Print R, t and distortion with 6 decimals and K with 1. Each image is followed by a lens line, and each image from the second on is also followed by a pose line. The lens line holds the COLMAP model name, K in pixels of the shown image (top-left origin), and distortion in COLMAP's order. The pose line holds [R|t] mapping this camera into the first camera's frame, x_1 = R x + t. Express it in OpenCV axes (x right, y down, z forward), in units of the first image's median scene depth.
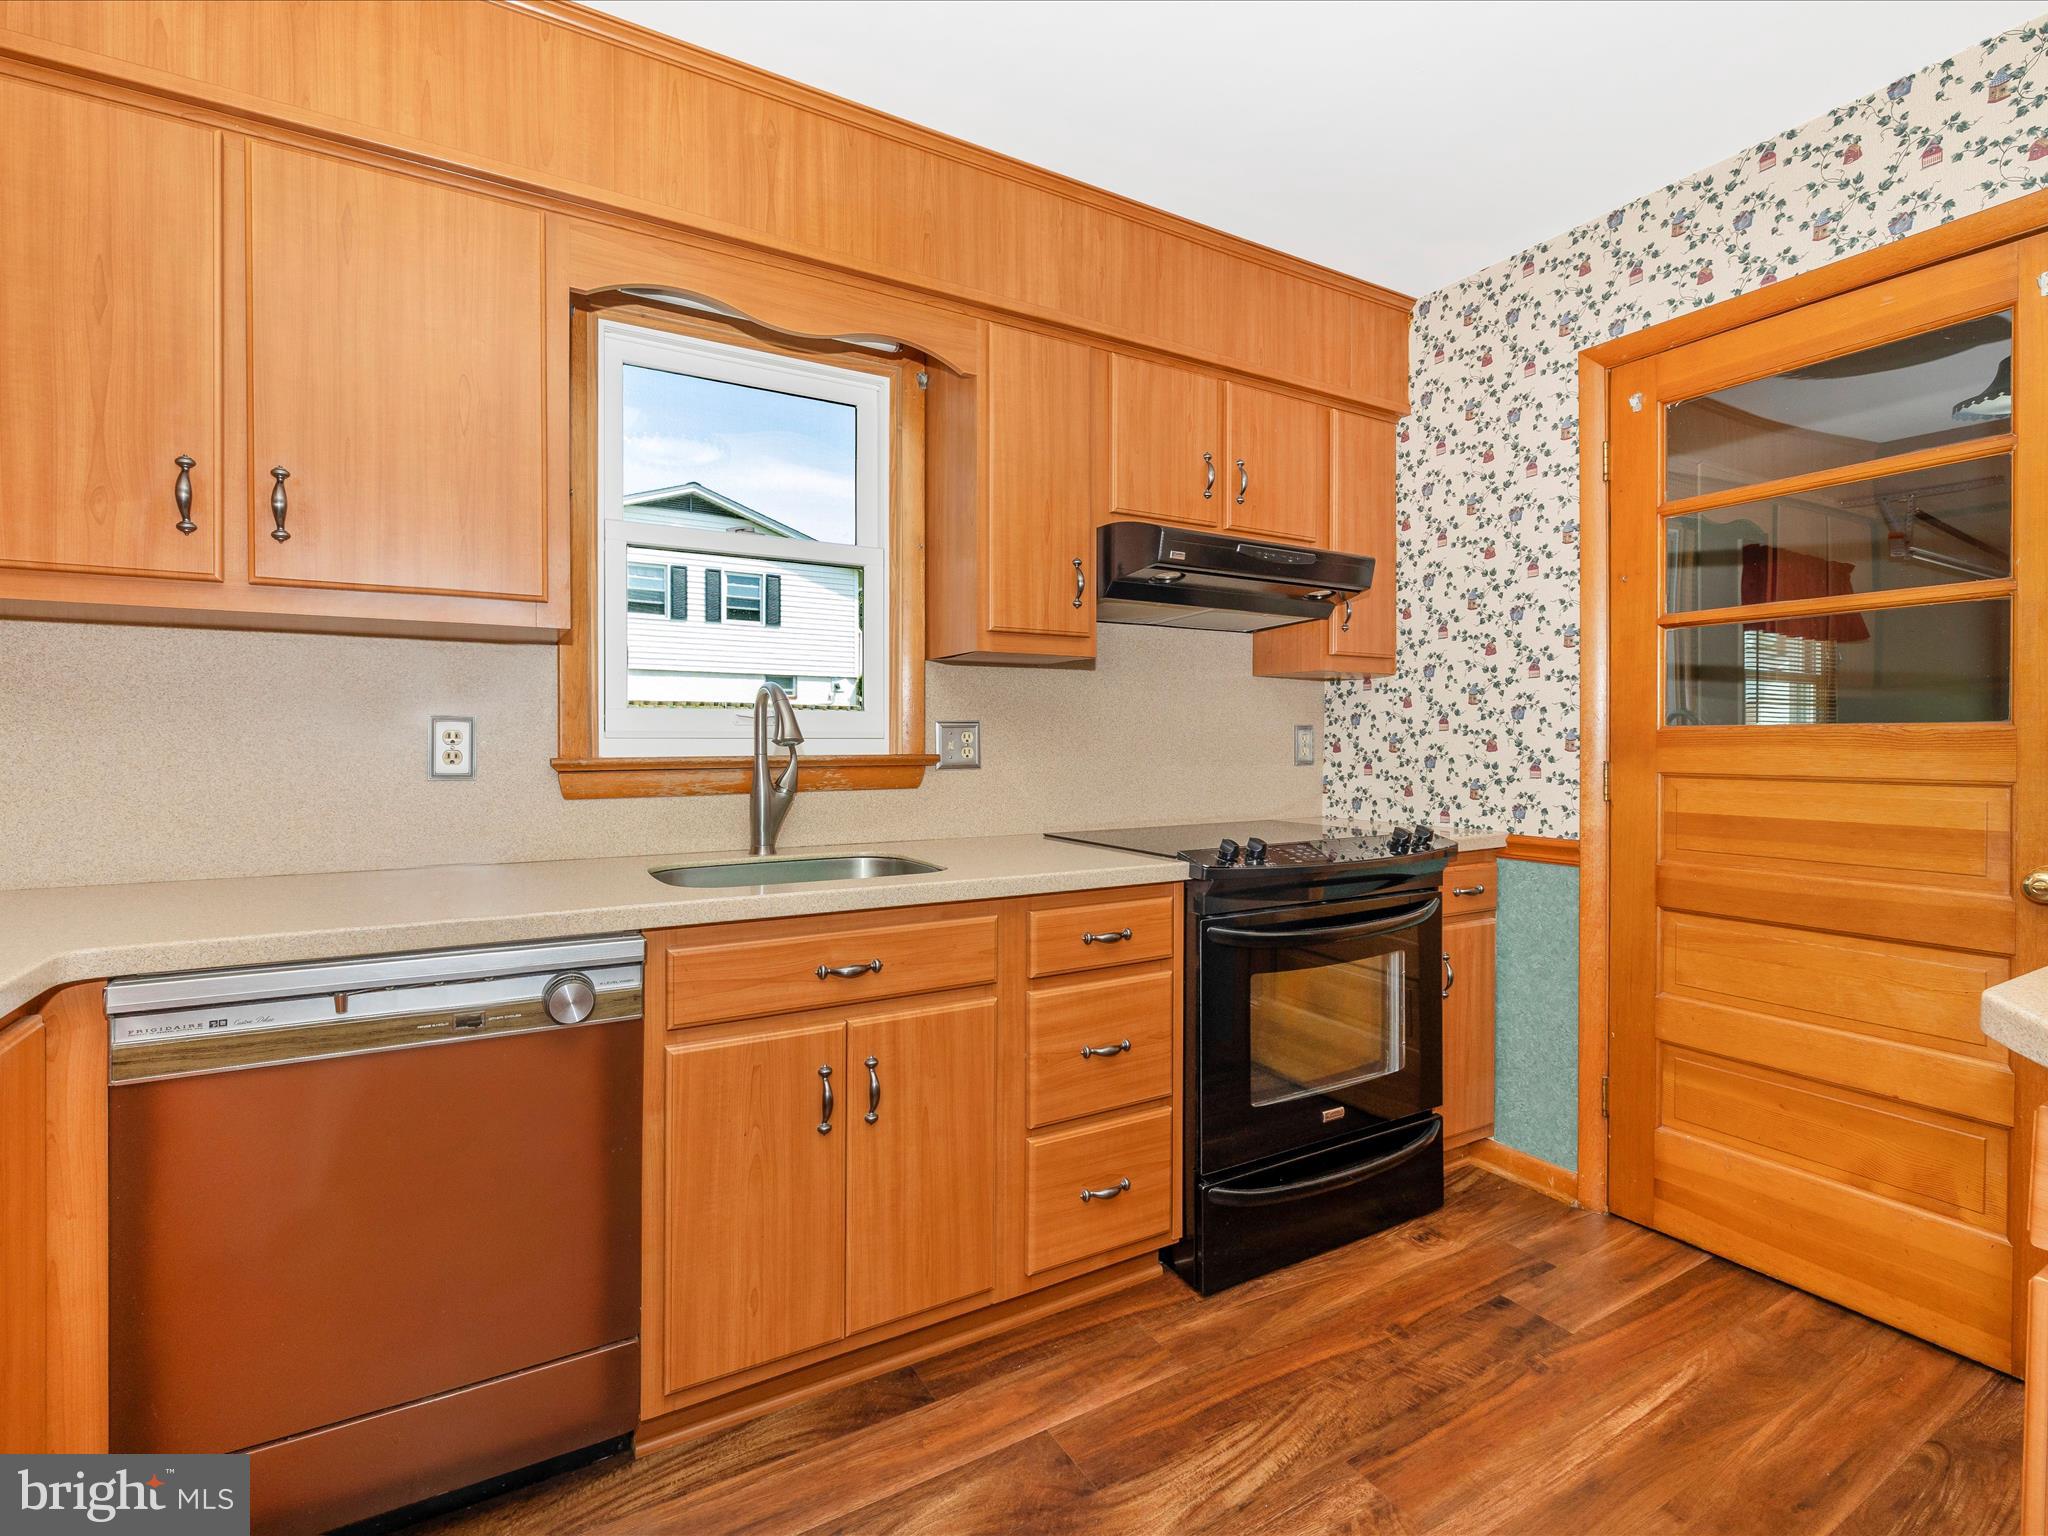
lens RADIAL K [[962.5, 0, 1034.9], [0, 962.5, 752.5], [0, 0, 1]] dist [-0.003673, -0.000513]
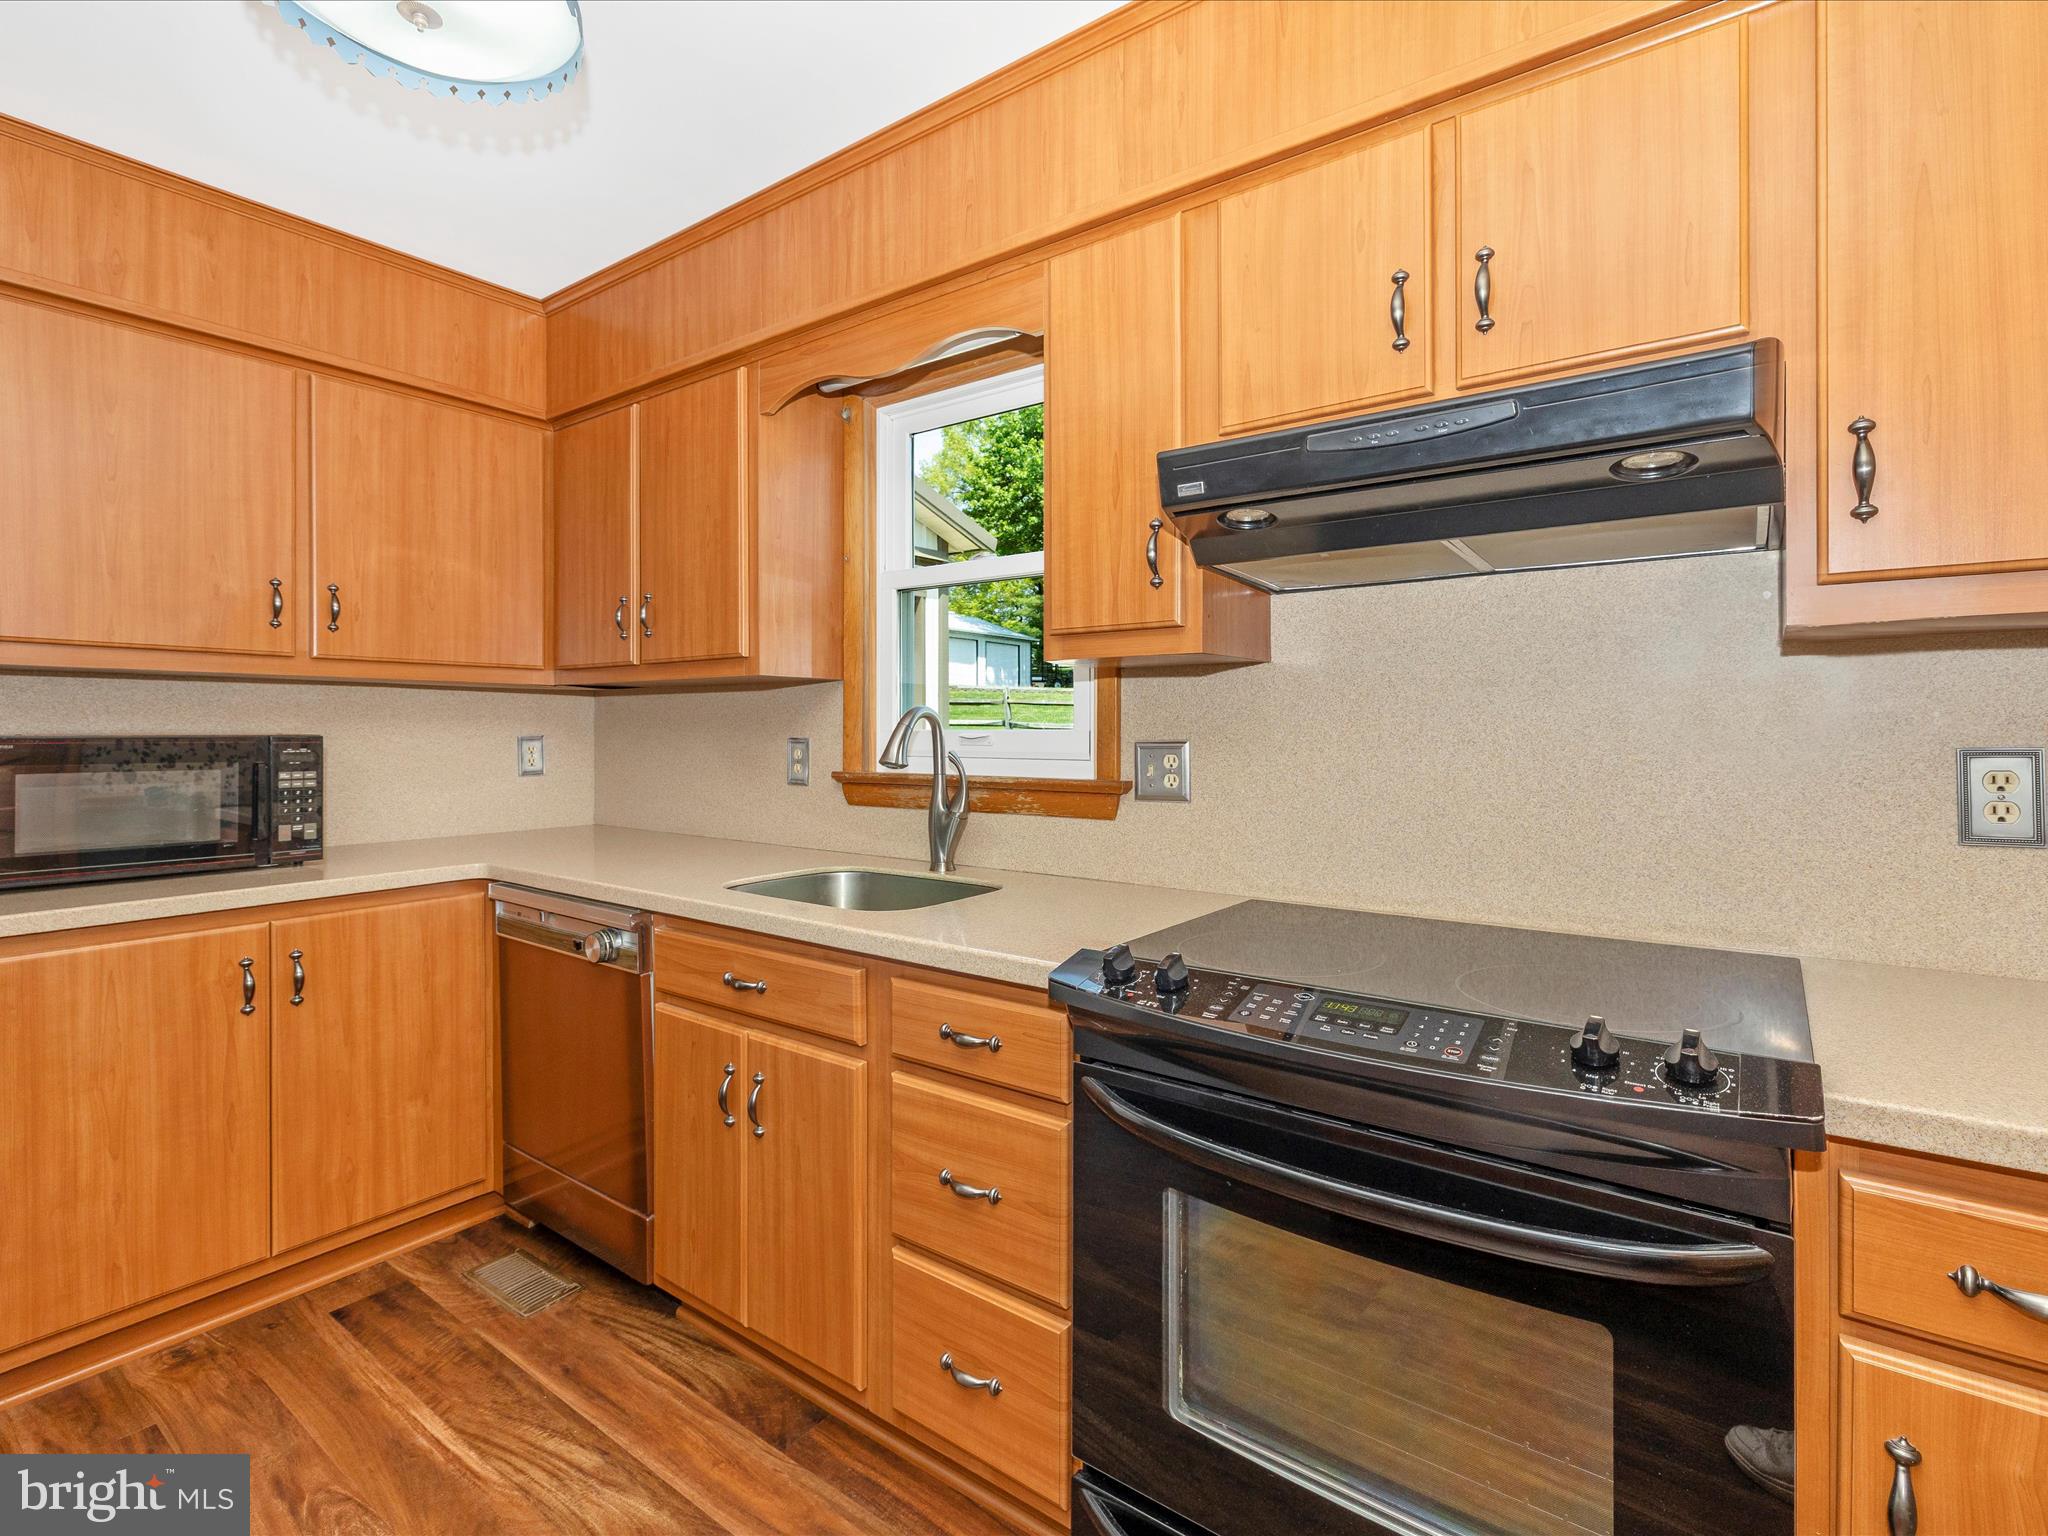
lens RADIAL K [[962.5, 0, 1007.7], [0, 962.5, 735.8], [0, 0, 1]] dist [-0.003673, -0.000513]
pose [[0.392290, 0.004180, -0.919832, 0.727568], [-0.012348, 0.999923, -0.000722, -0.041876], [0.919759, 0.011641, 0.392312, 0.681337]]
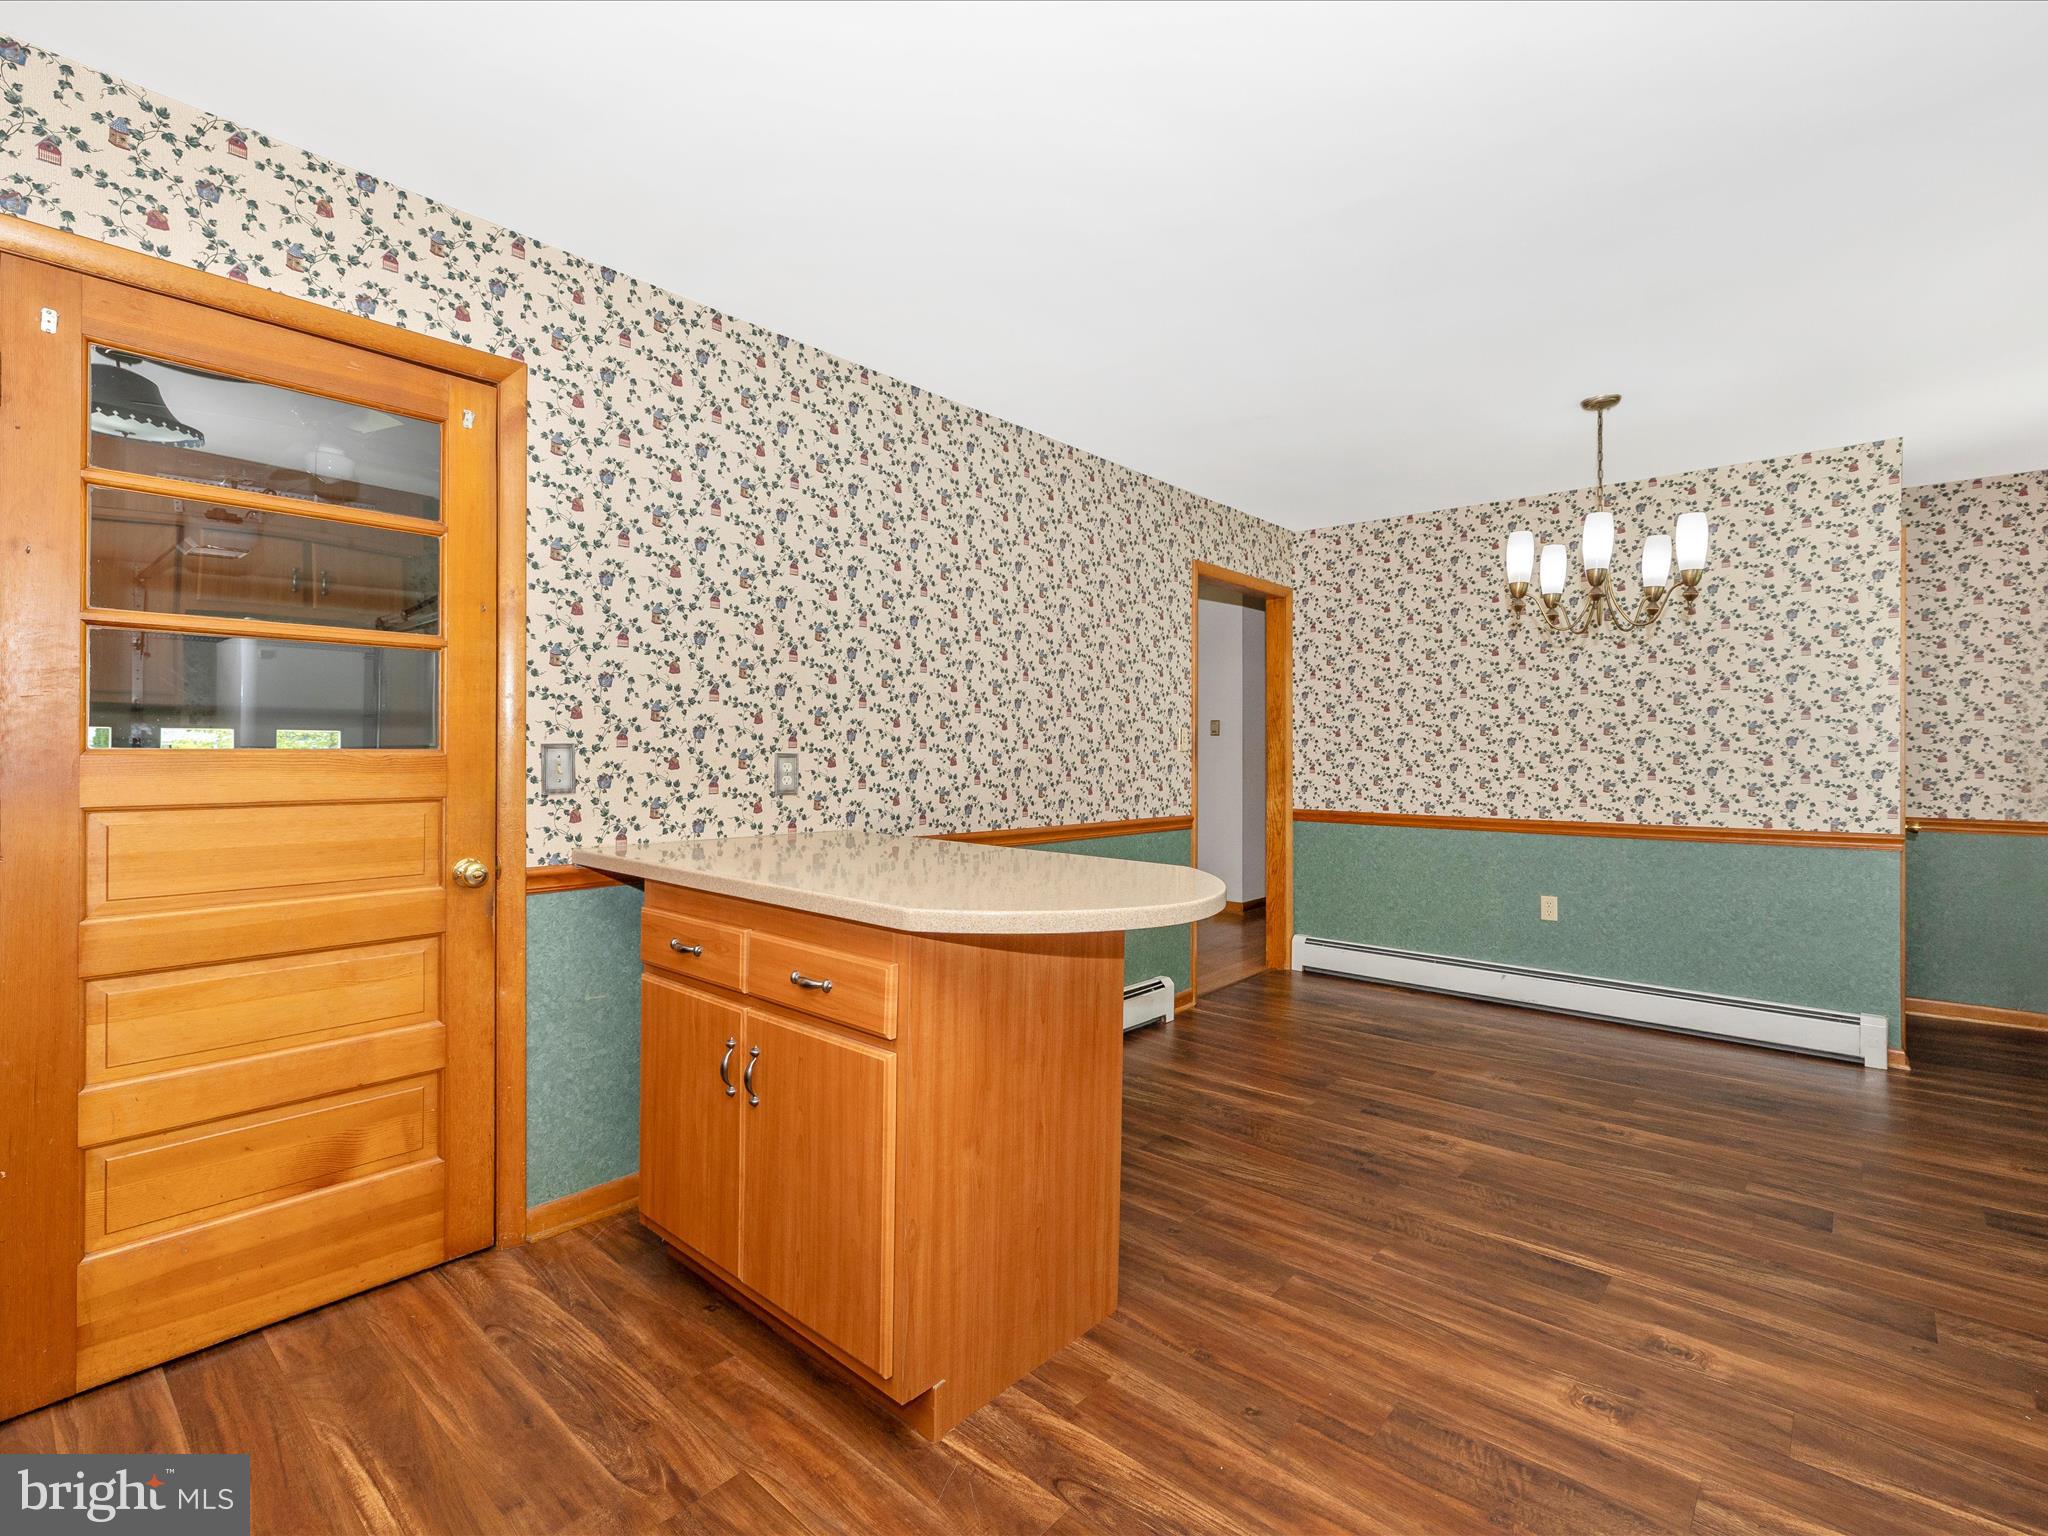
lens RADIAL K [[962.5, 0, 1004.8], [0, 962.5, 748.4], [0, 0, 1]] dist [-0.003673, -0.000513]
pose [[-0.298644, -0.005997, 0.954346, -0.353041], [0.007506, 0.999935, 0.008632, -0.032139], [-0.954335, 0.009741, -0.298579, 0.561017]]
